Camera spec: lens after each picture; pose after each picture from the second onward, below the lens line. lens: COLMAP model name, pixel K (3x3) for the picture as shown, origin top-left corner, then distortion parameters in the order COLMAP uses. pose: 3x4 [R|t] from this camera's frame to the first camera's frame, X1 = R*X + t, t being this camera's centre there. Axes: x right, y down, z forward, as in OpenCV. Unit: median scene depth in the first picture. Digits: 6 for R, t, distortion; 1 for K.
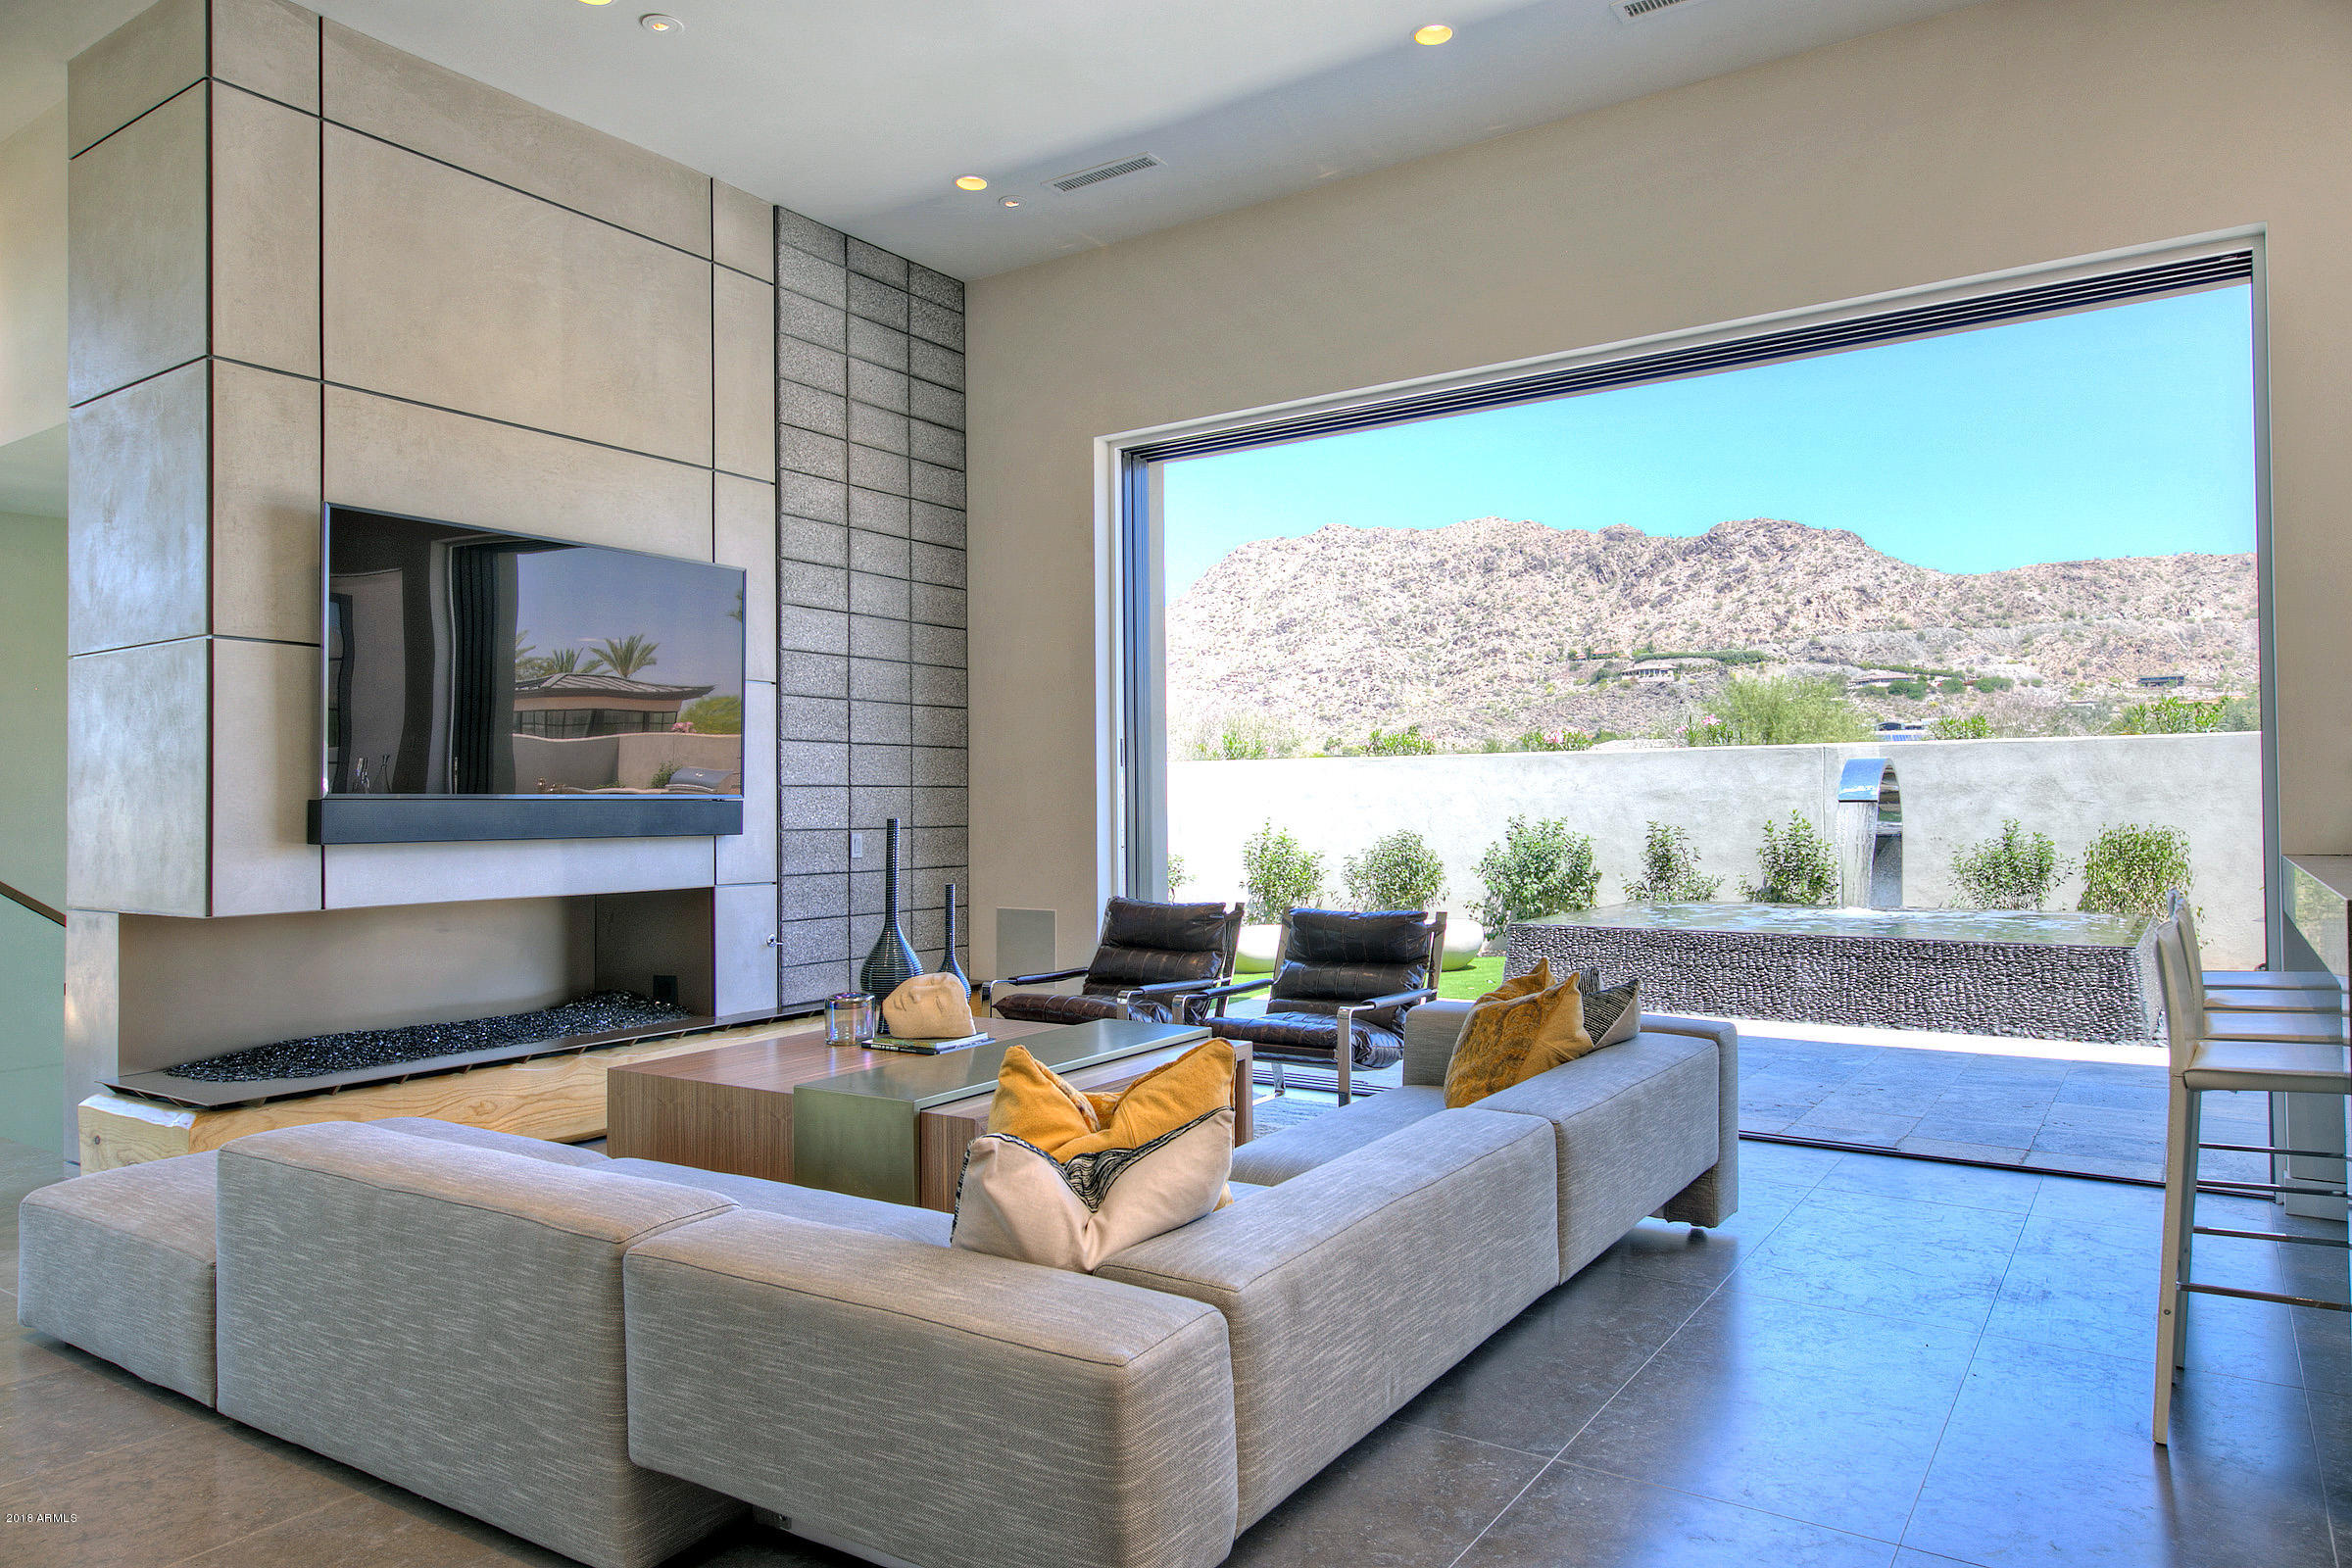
lens RADIAL K [[1499.6, 0, 1173.9], [0, 1499.6, 784.2], [0, 0, 1]] dist [0.053647, 0.000875]
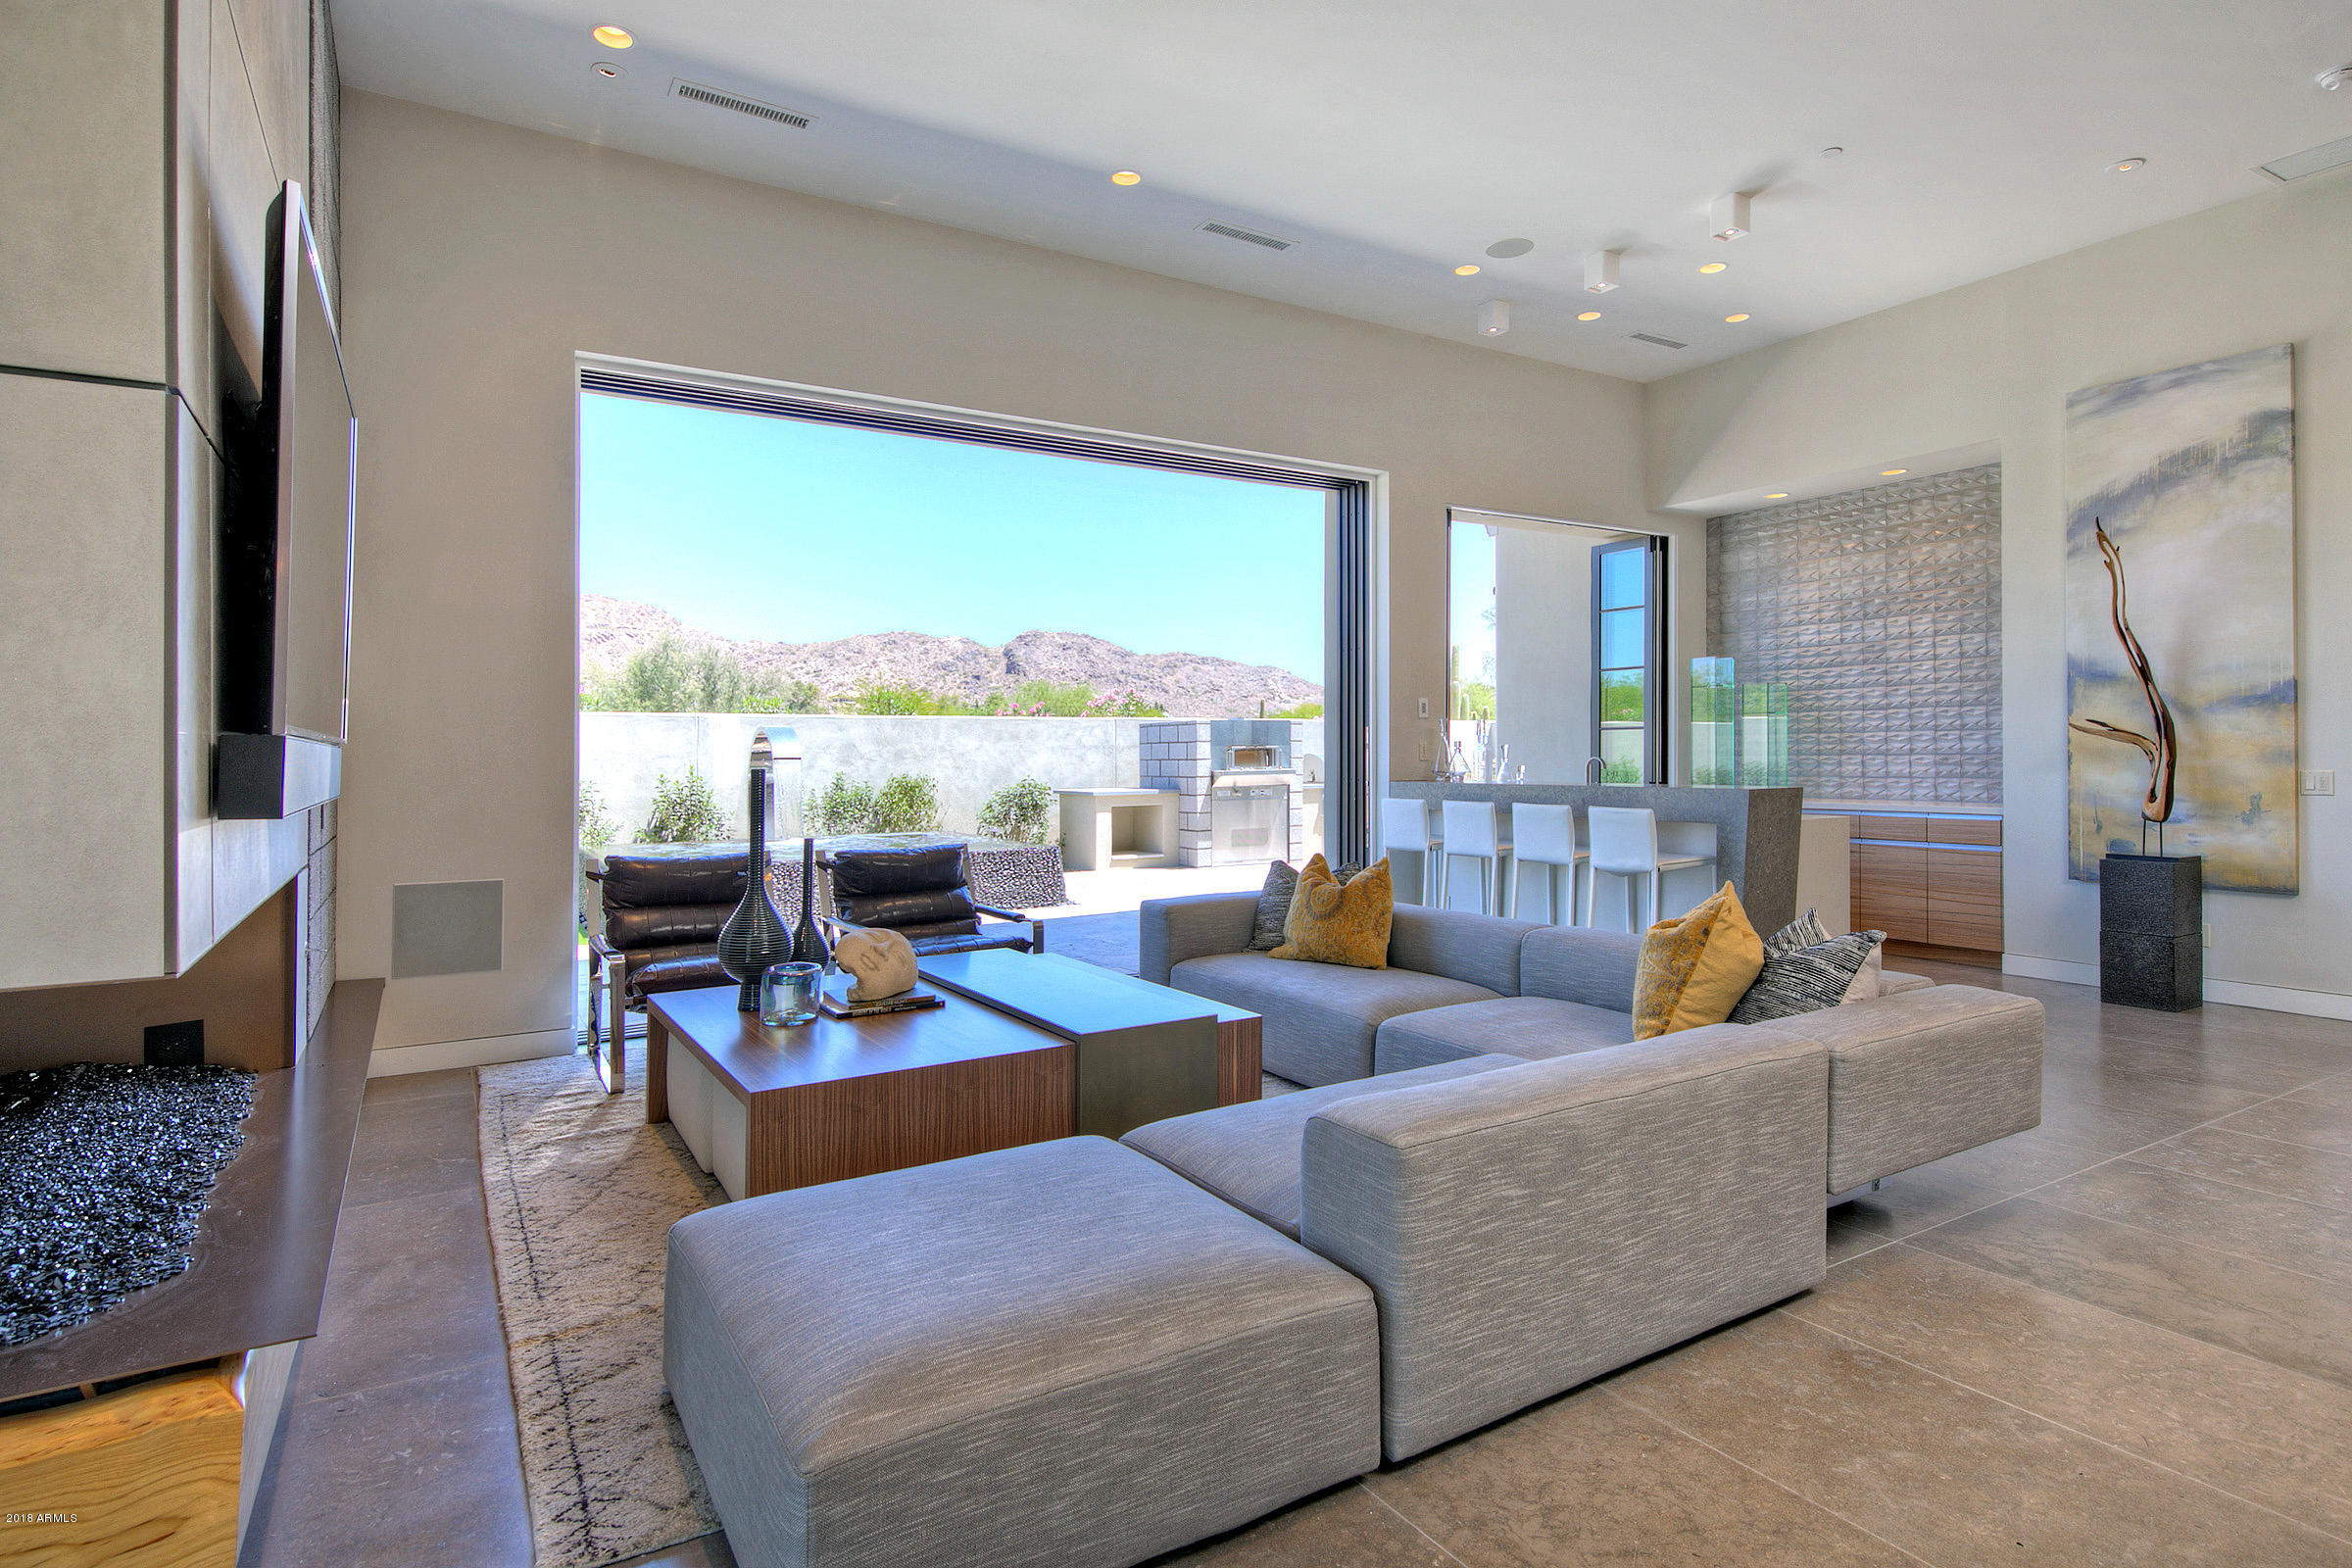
lens RADIAL K [[1216.9, 0, 1159.1], [0, 1216.9, 751.6], [0, 0, 1]] dist [-0.000821, 0.000246]
pose [[0.421625, 0.008065, 0.906735, -0.382964], [-0.006608, 0.999961, -0.005821, 0.009031], [-0.906746, -0.003537, 0.421662, 0.254130]]
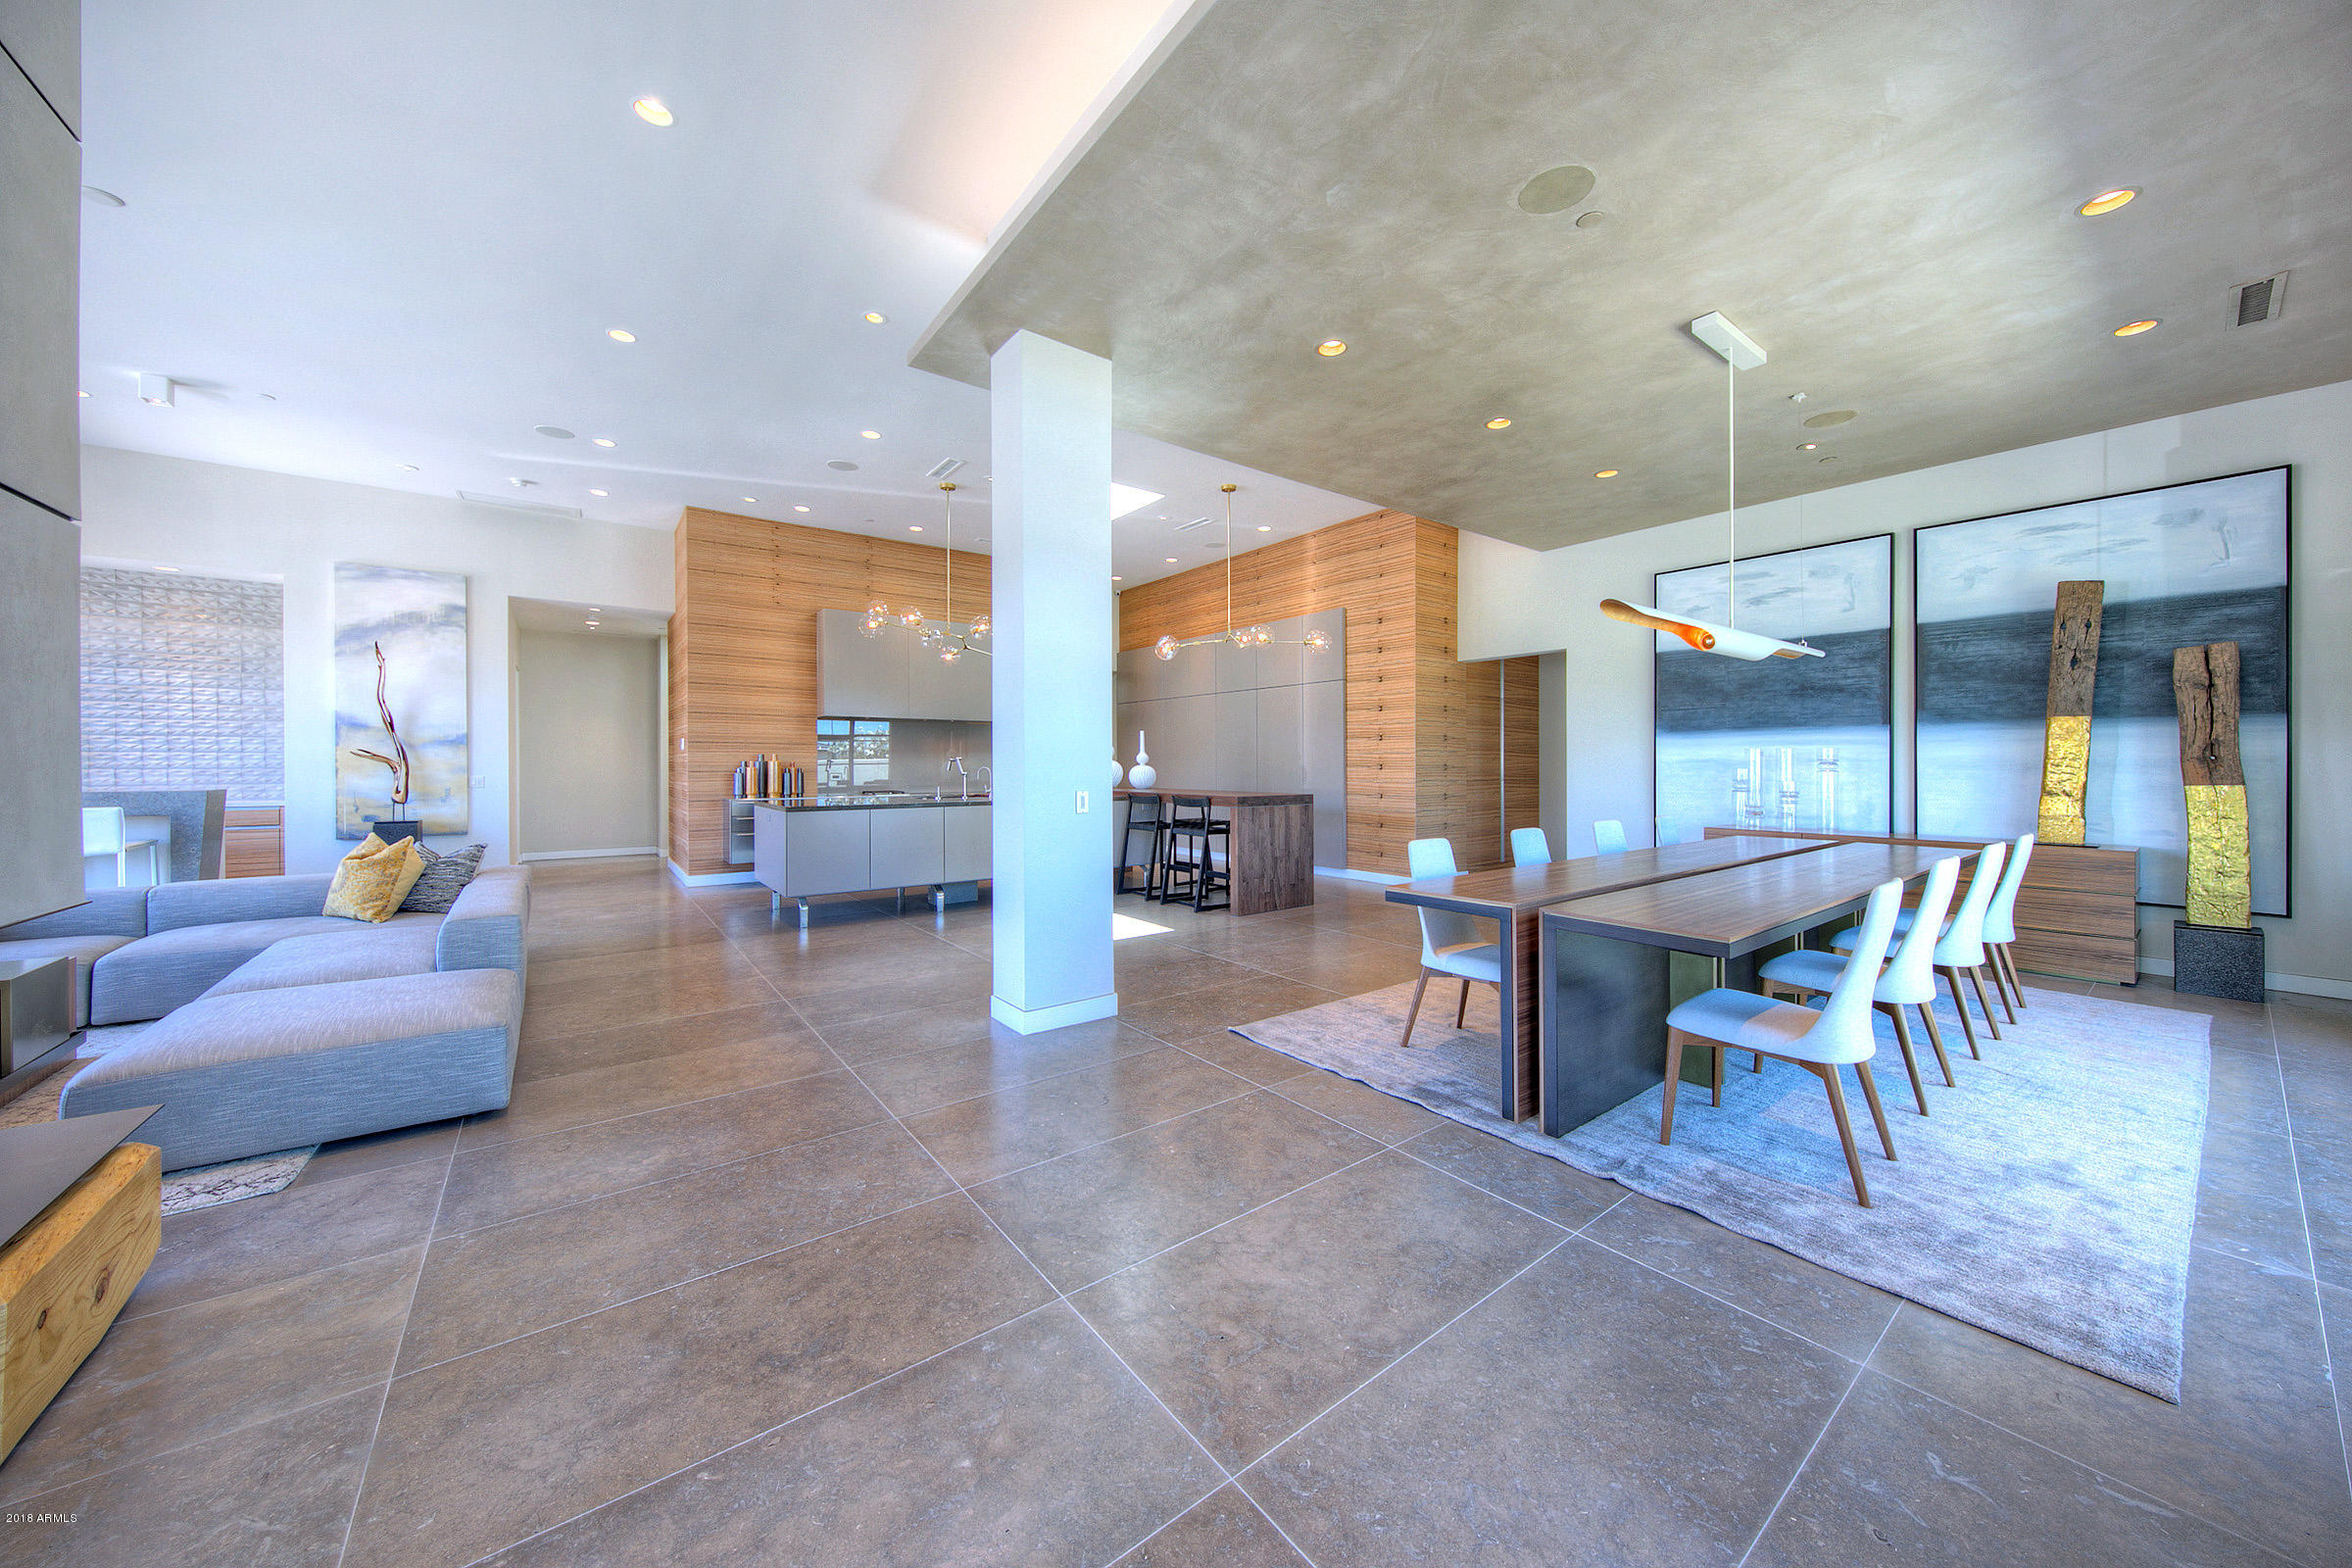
lens RADIAL K [[811.0, 0, 1177.1], [0, 811.0, 769.1], [0, 0, 1]] dist [0.000487, 0.000013]
pose [[-0.947532, 0.006512, 0.319594, -0.568428], [0.004124, 0.999958, -0.008149, 0.013240], [-0.319634, -0.006403, -0.947519, 0.543321]]
